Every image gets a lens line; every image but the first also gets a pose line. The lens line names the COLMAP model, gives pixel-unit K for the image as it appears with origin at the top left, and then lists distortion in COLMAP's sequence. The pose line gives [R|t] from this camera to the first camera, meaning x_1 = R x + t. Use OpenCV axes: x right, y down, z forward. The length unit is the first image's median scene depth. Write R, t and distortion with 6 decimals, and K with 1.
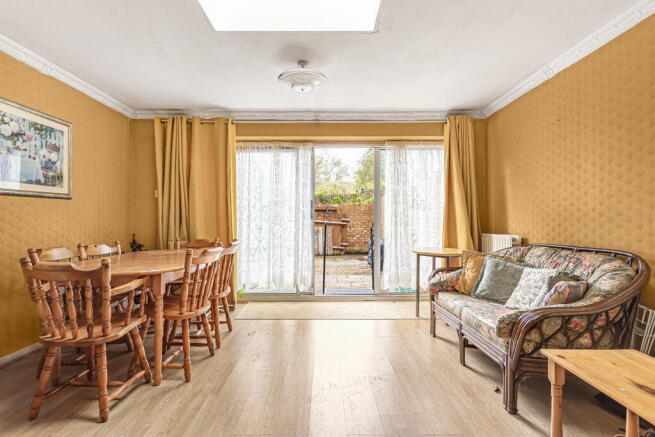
lens RADIAL K [[318.0, 0, 328.6], [0, 318.0, 222.9], [0, 0, 1]] dist [0.000430, 0.000270]
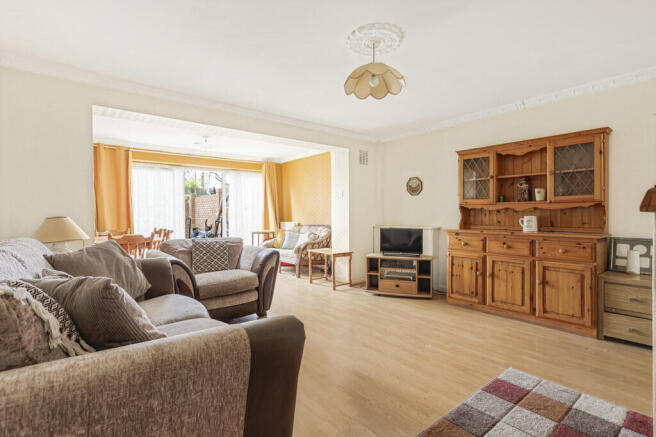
lens RADIAL K [[318.5, 0, 328.2], [0, 318.5, 216.9], [0, 0, 1]] dist [0.000430, 0.000270]
pose [[0.785276, -0.010874, 0.619050, -0.511637], [0.010453, 0.999936, 0.004305, -0.001674], [-0.619058, 0.003090, 0.785340, -0.742686]]
